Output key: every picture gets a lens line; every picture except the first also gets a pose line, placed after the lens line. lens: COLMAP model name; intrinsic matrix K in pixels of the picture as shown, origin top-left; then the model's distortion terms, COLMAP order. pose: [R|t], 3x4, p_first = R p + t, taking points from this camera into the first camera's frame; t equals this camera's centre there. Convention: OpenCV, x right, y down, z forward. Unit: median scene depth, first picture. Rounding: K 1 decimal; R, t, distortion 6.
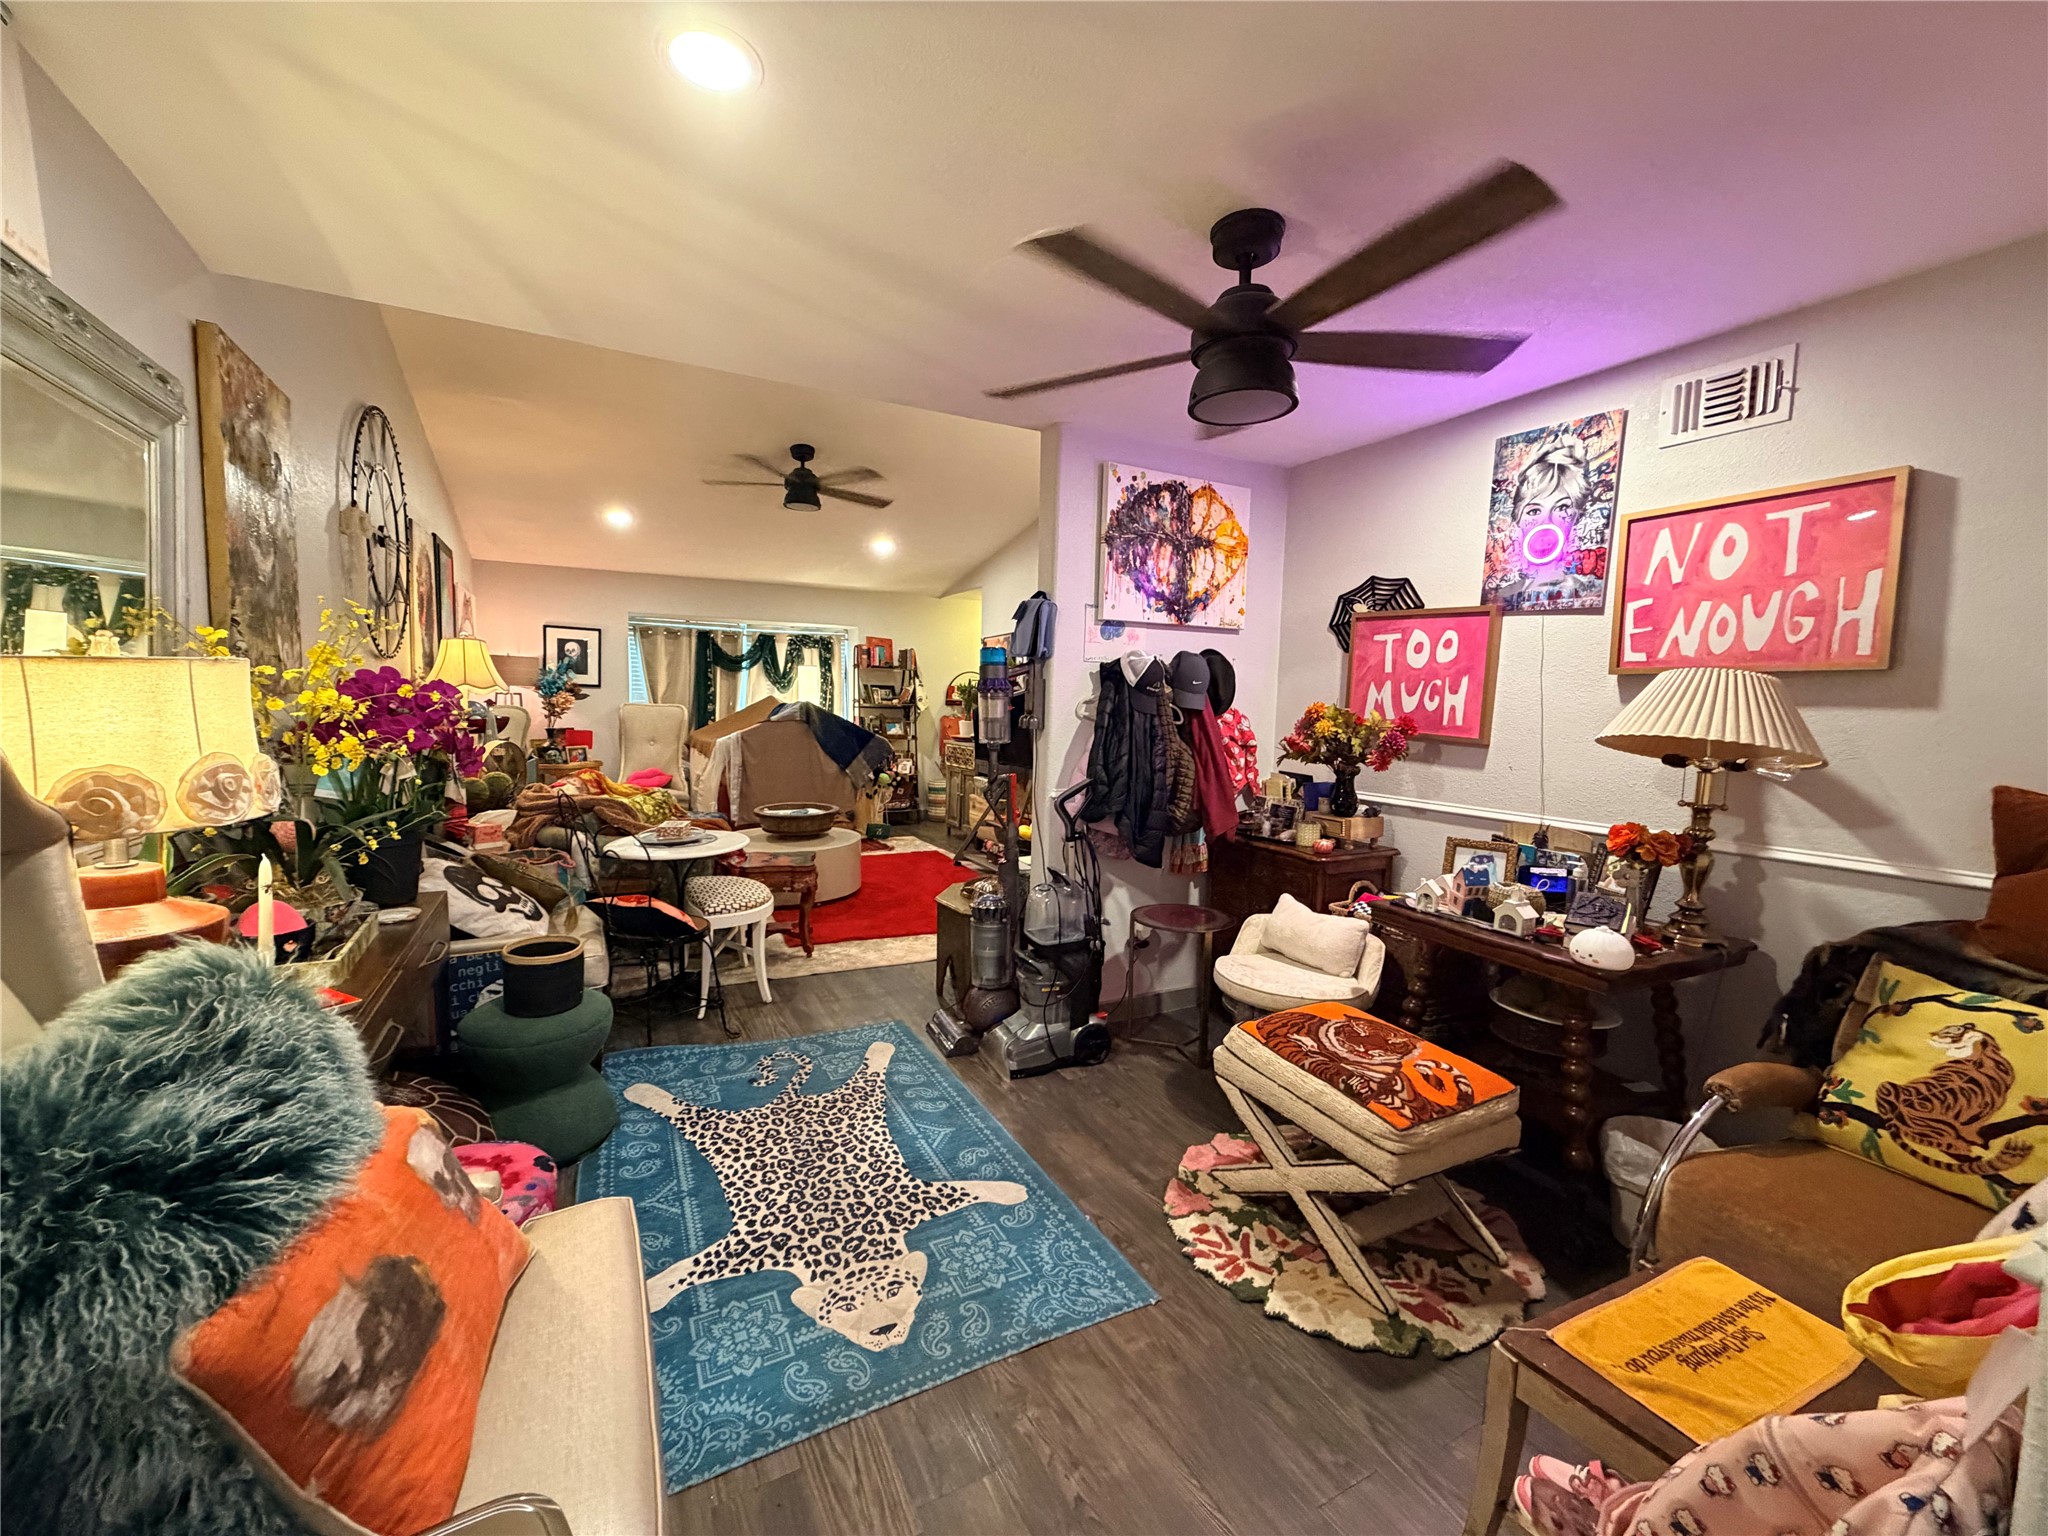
lens RADIAL K [[824.8, 0, 1021.0], [0, 824.8, 766.9], [0, 0, 1]] dist [0.002515, 0.000165]
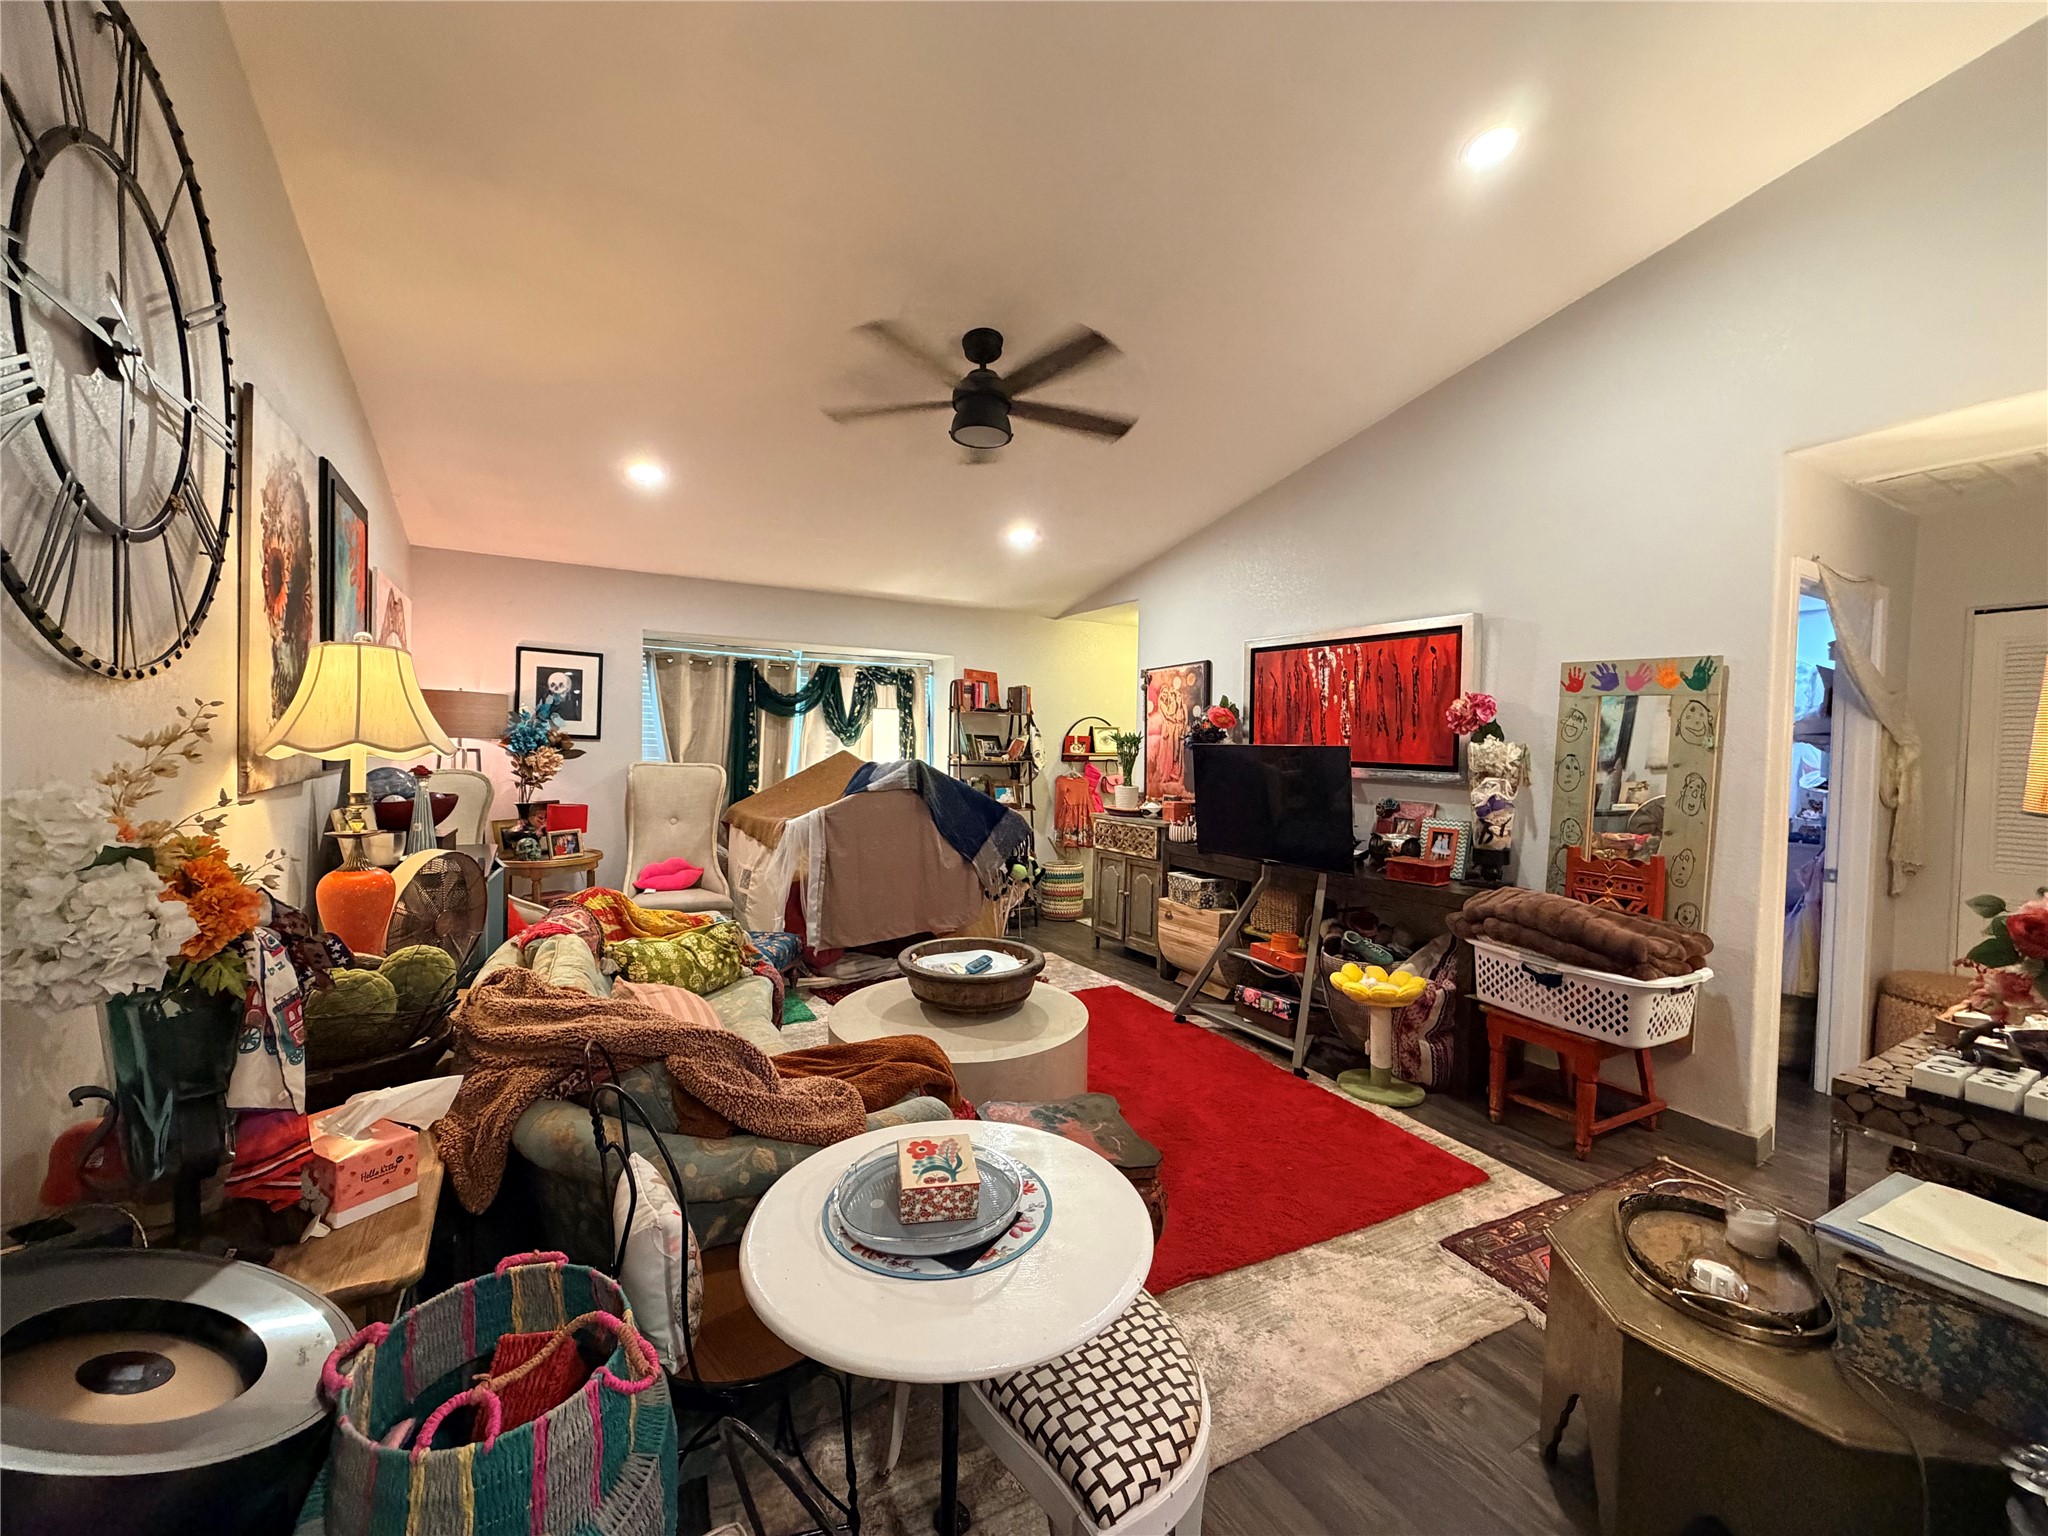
lens RADIAL K [[824.8, 0, 1021.4], [0, 824.8, 765.8], [0, 0, 1]] dist [0.002515, 0.000165]
pose [[0.999176, -0.003016, 0.040468, -0.191665], [0.005319, 0.998364, -0.056924, -0.034613], [-0.040230, 0.057093, 0.997558, 0.312945]]
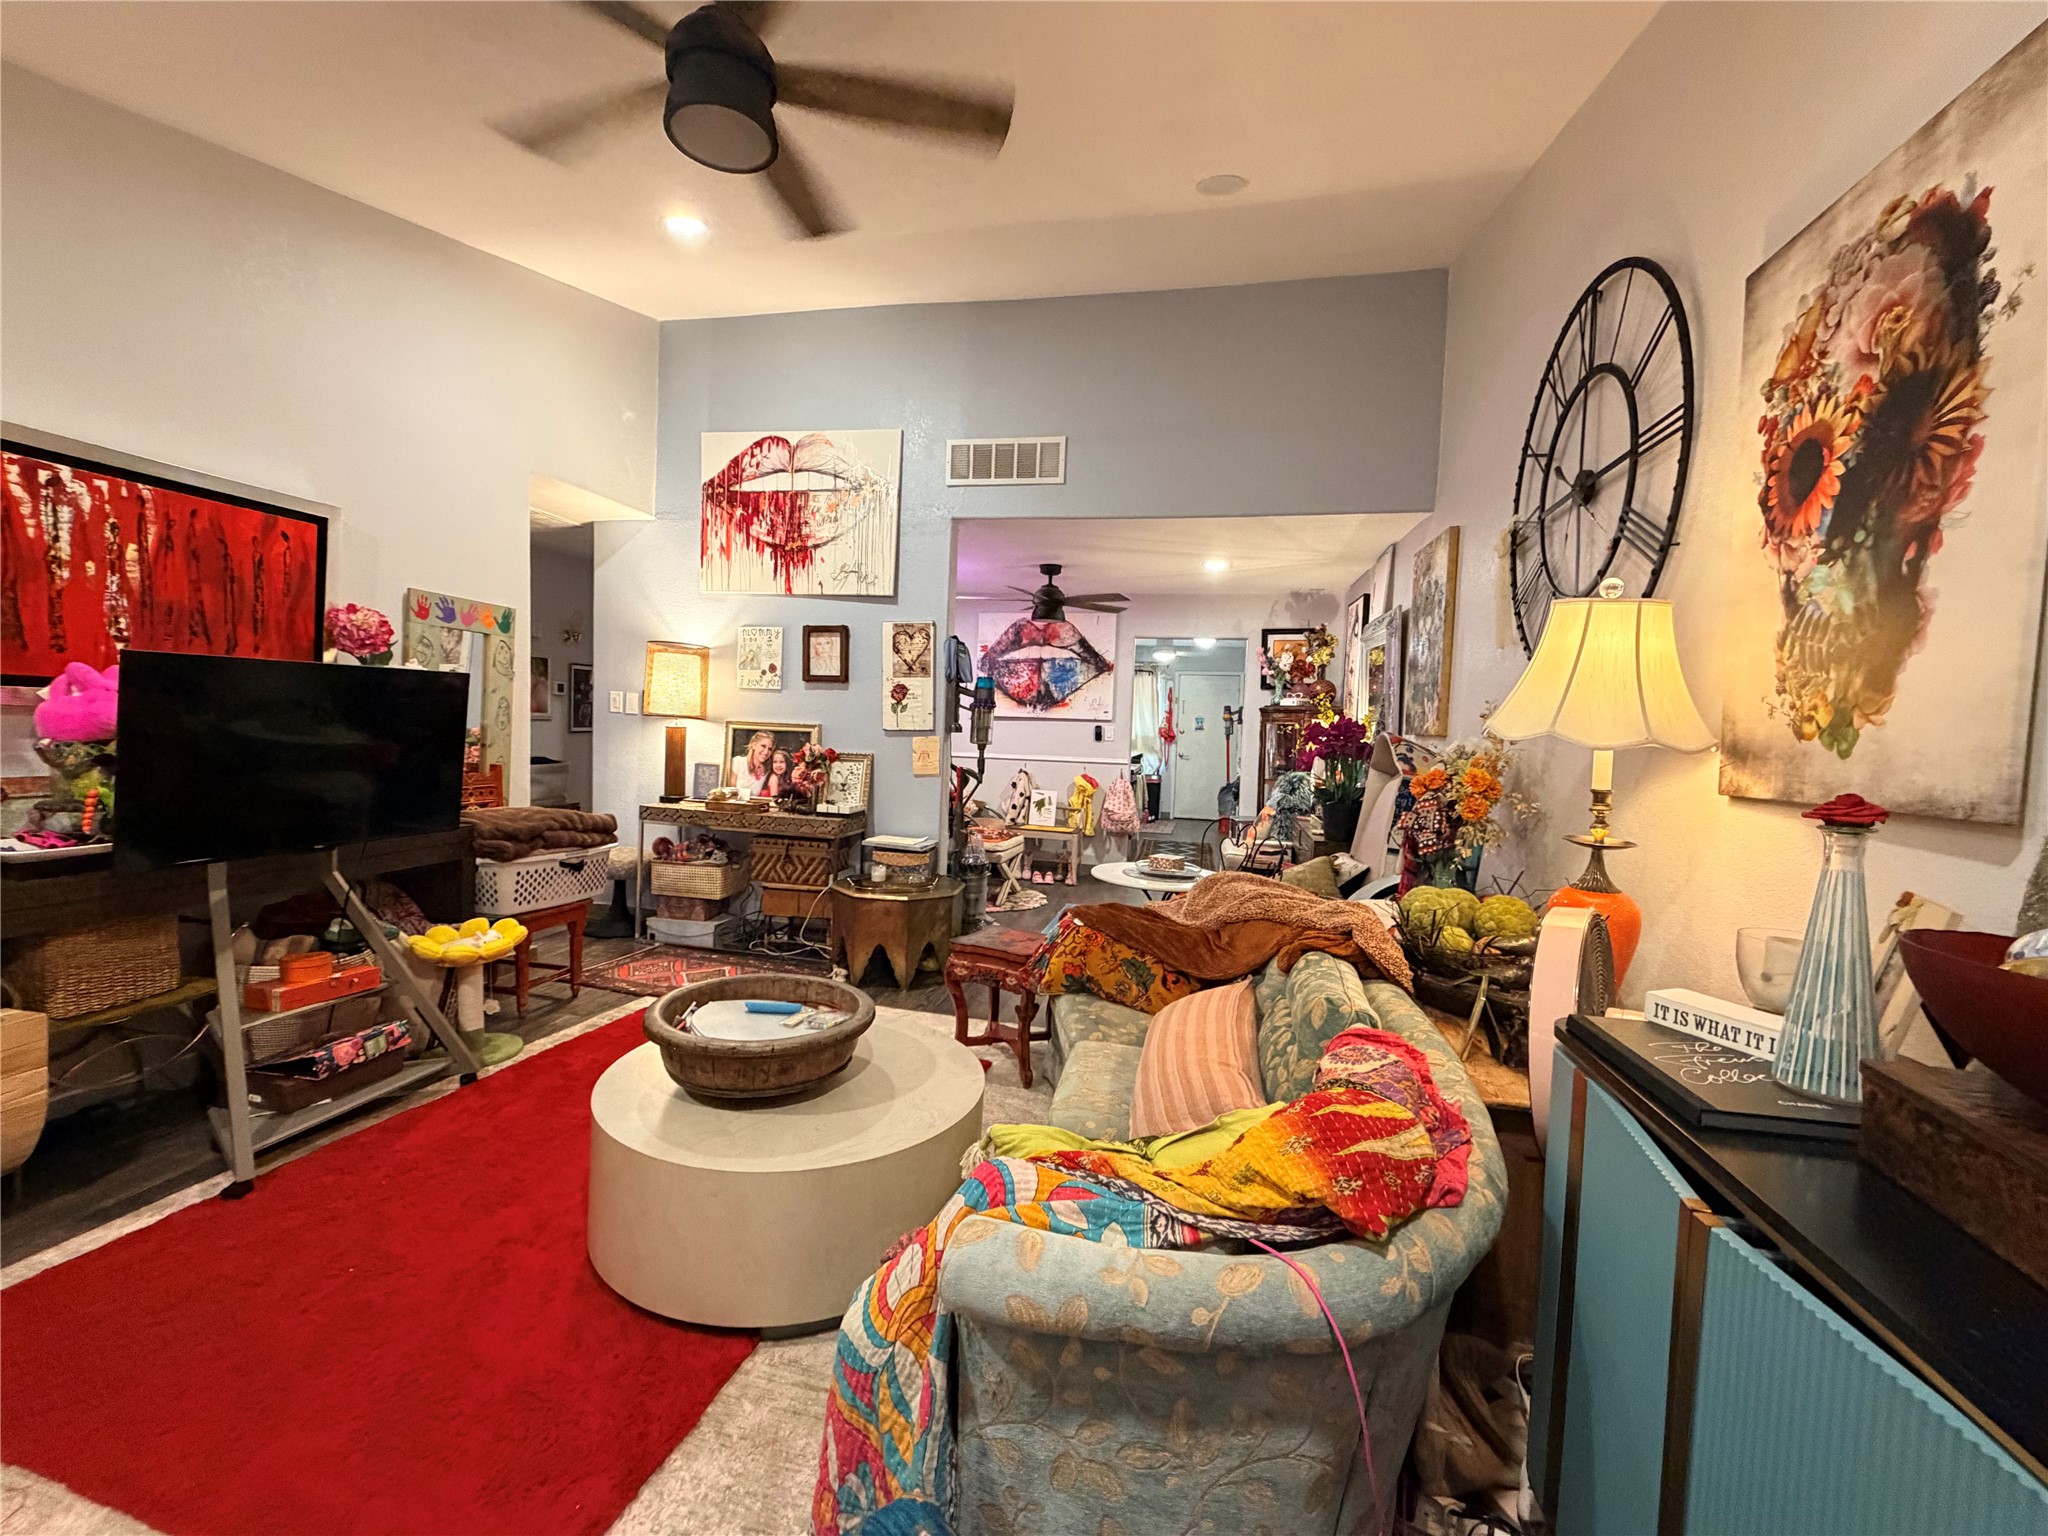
lens RADIAL K [[824.8, 0, 1027.7], [0, 824.8, 753.4], [0, 0, 1]] dist [0.002515, 0.000165]
pose [[-0.751904, -0.078885, 0.654536, -3.512878], [-0.000447, 0.992876, 0.119149, -0.630971], [-0.659272, 0.089296, -0.746583, 7.843555]]
